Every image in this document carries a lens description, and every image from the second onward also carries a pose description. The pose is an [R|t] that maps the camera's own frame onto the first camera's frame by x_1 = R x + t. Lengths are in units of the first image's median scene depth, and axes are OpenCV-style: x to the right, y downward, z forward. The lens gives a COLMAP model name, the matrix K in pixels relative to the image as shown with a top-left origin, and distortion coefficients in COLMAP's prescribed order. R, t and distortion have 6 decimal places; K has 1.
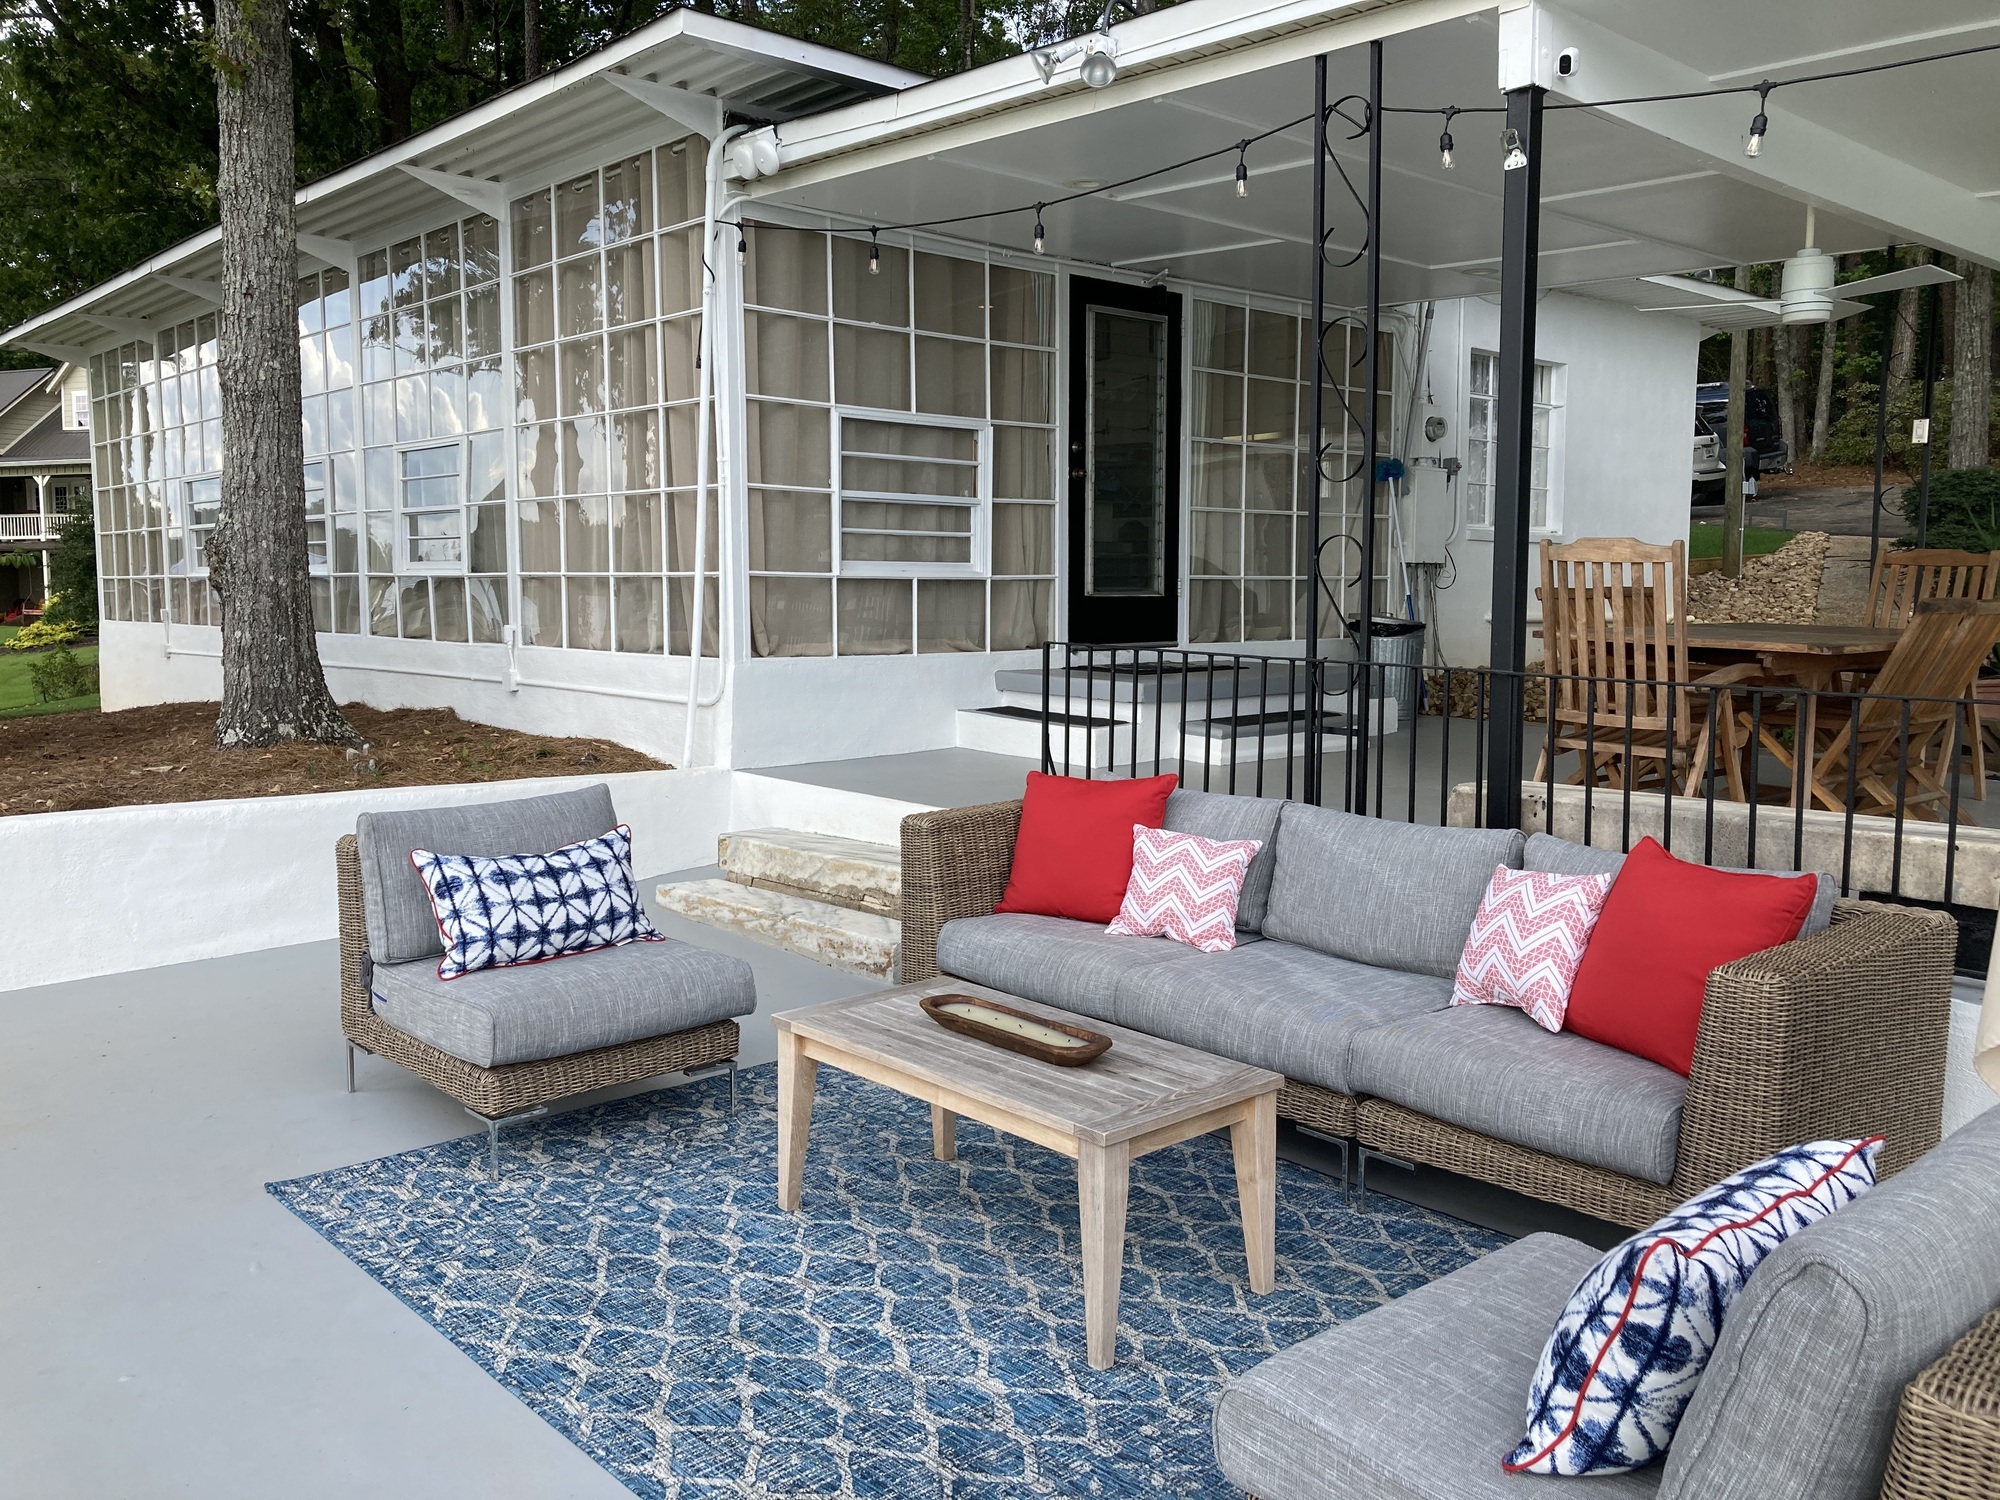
lens RADIAL K [[1641.6, 0, 988.6], [0, 1641.6, 748.4], [0, 0, 1]] dist [0.016703, -0.013462]
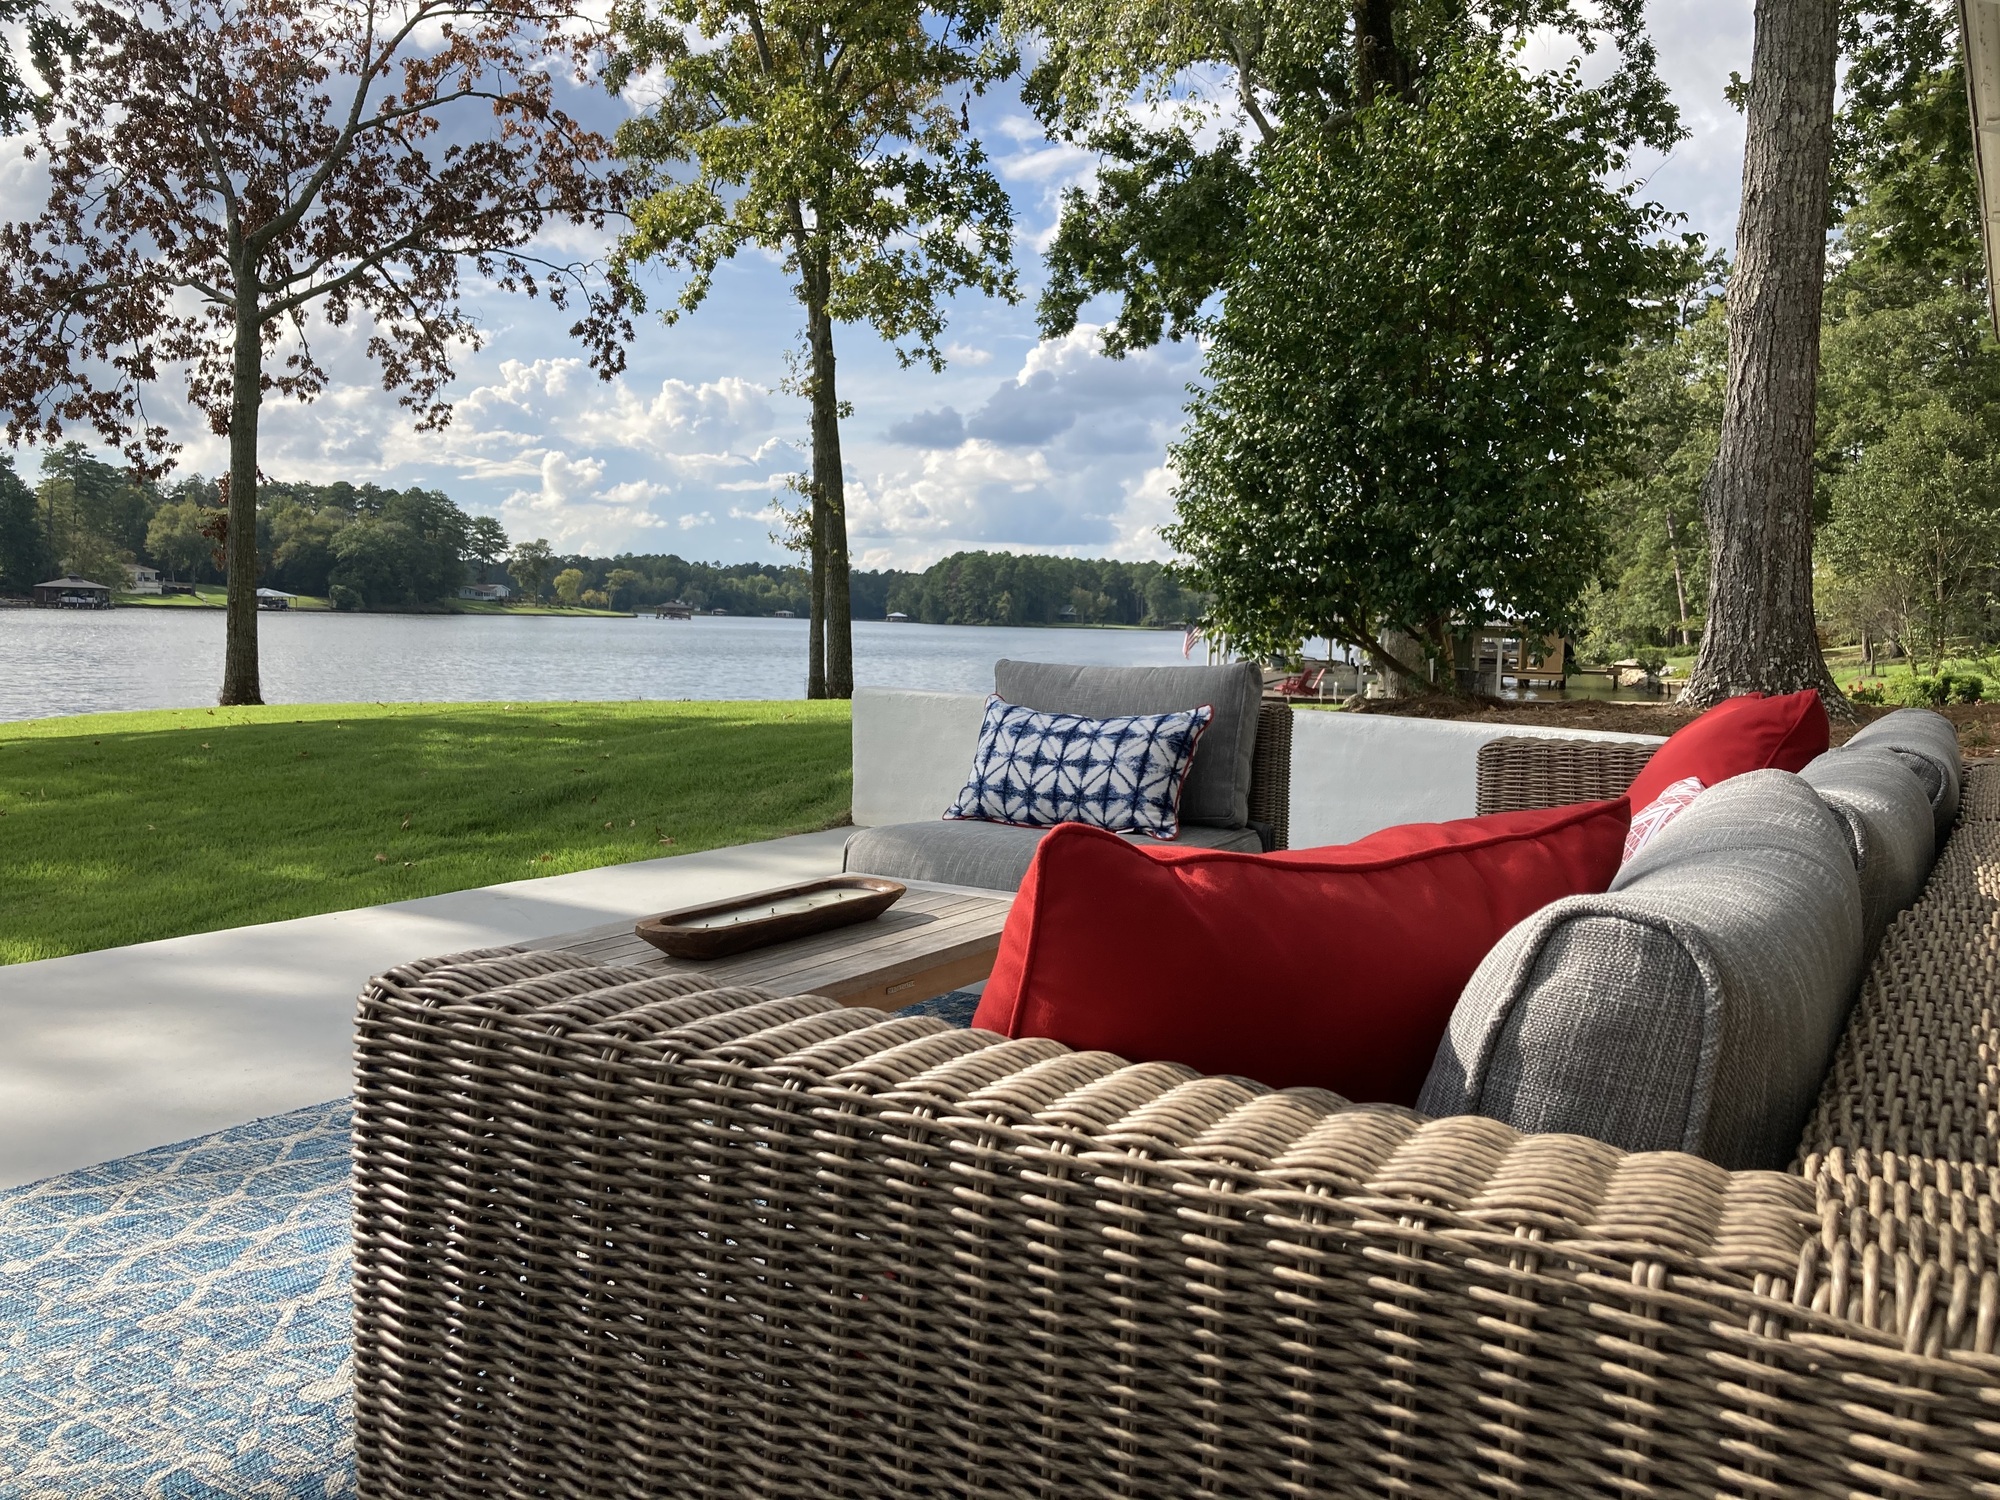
lens RADIAL K [[1631.2, 0, 977.9], [0, 1631.2, 737.4], [0, 0, 1]] dist [0.077295, -0.112947]
pose [[0.267448, 0.074413, -0.960695, 0.719115], [-0.127041, 0.991033, 0.041396, 0.059675], [0.955161, 0.110976, 0.274504, 0.903305]]
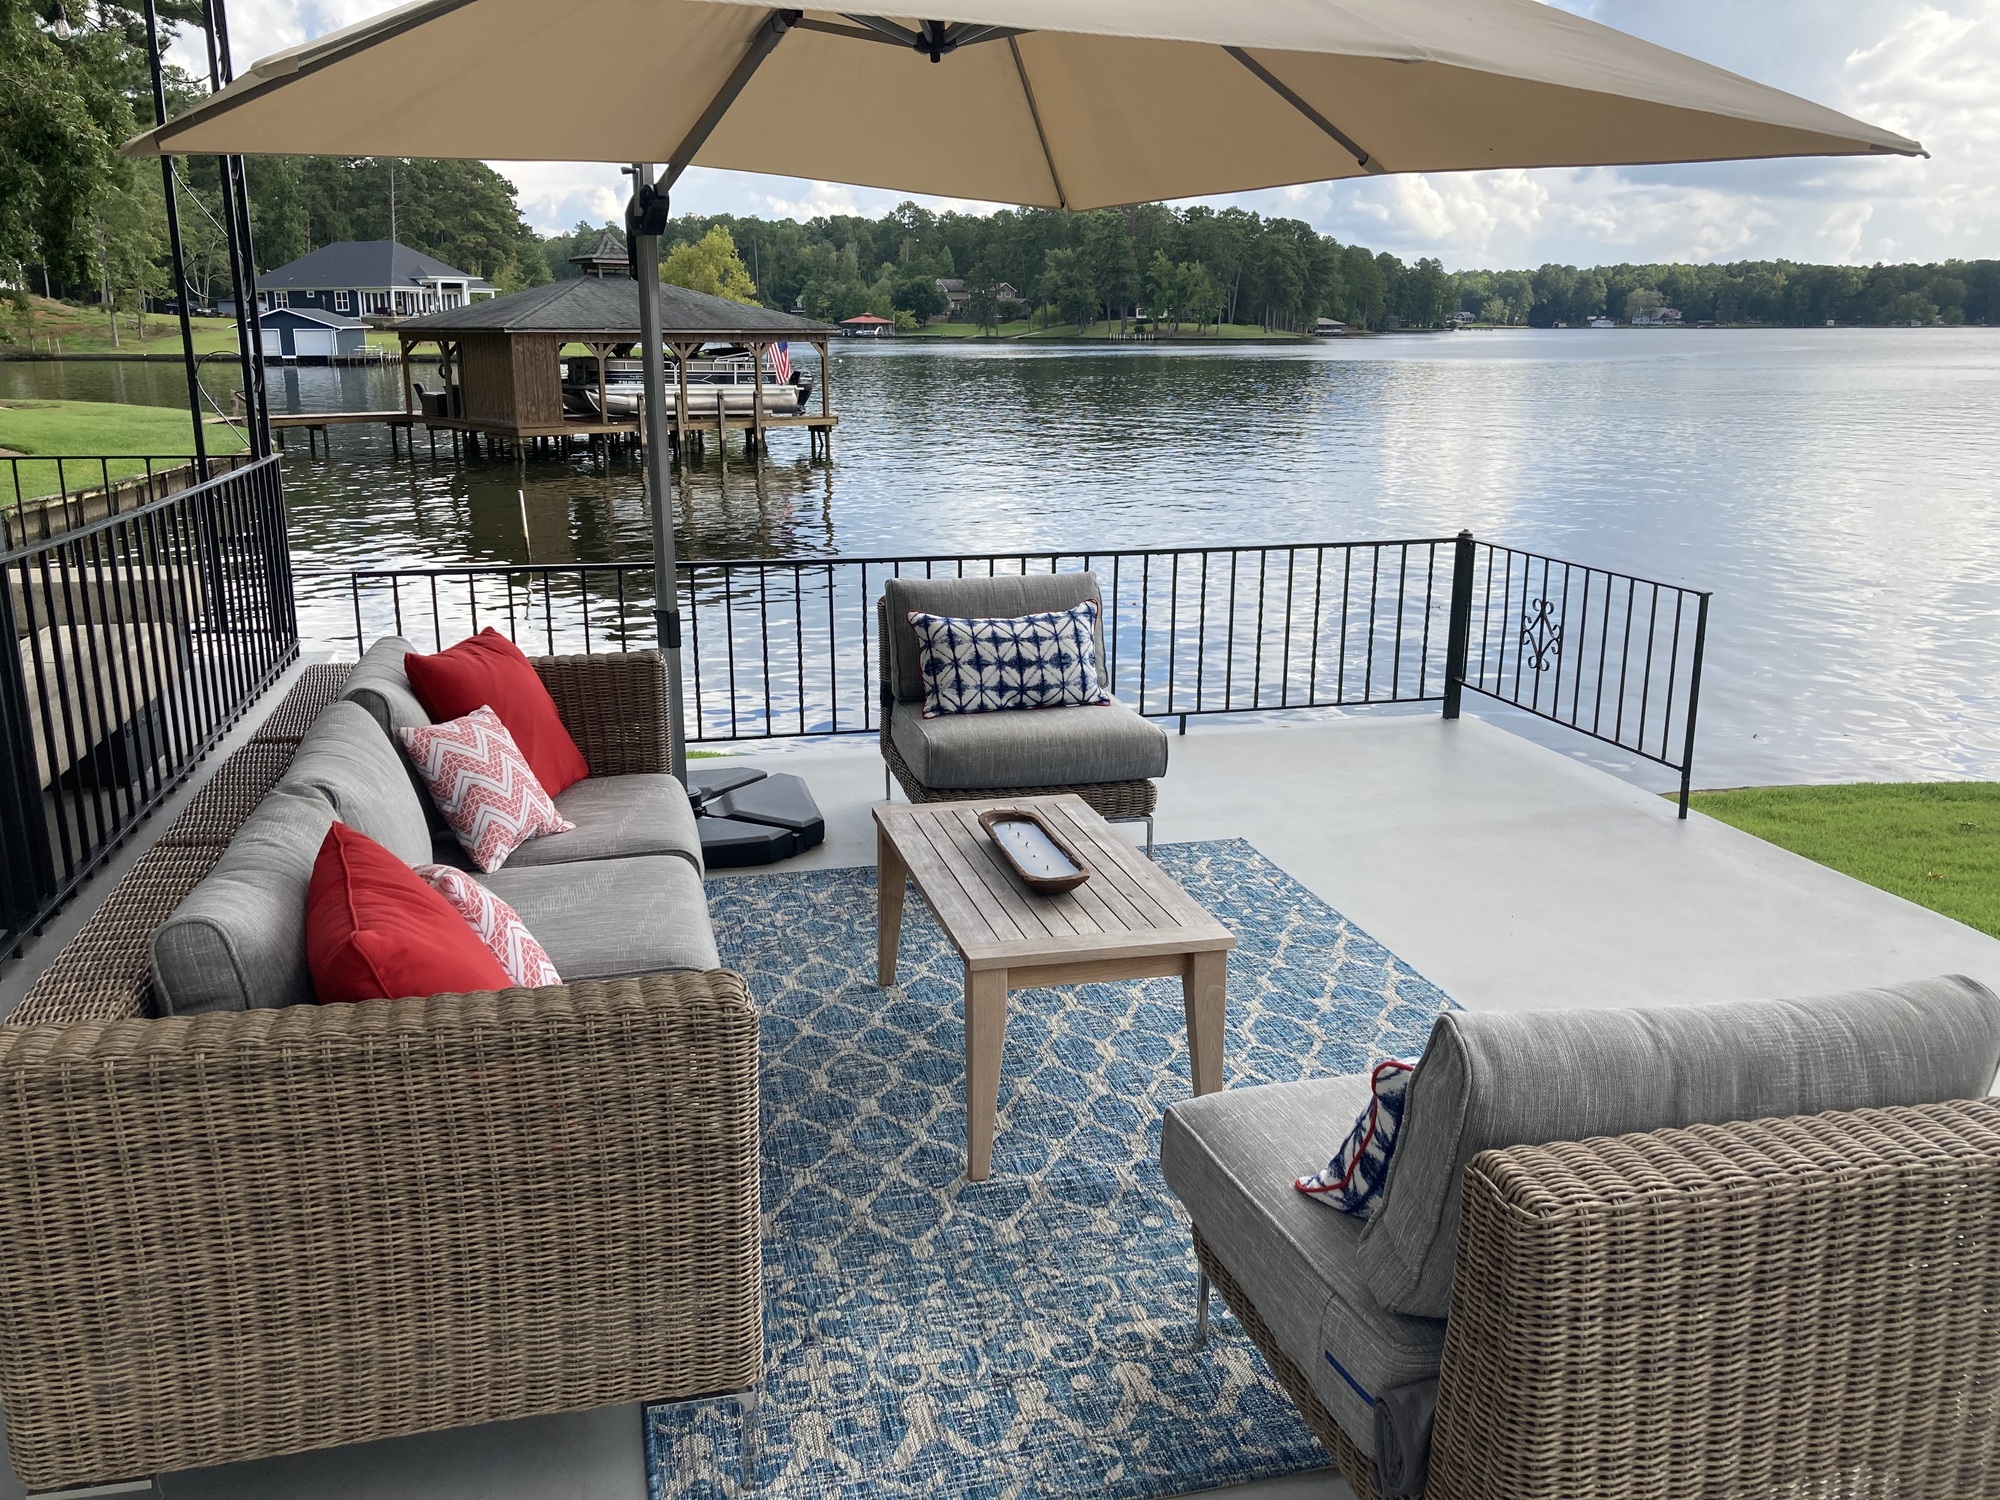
lens RADIAL K [[1634.4, 0, 979.4], [0, 1634.4, 751.5], [0, 0, 1]] dist [0.012194, 0.007953]
pose [[-0.876832, -0.121387, 0.465222, -0.430903], [0.050438, 0.939043, 0.340080, -0.238462], [-0.478145, 0.321658, -0.817260, 1.871302]]
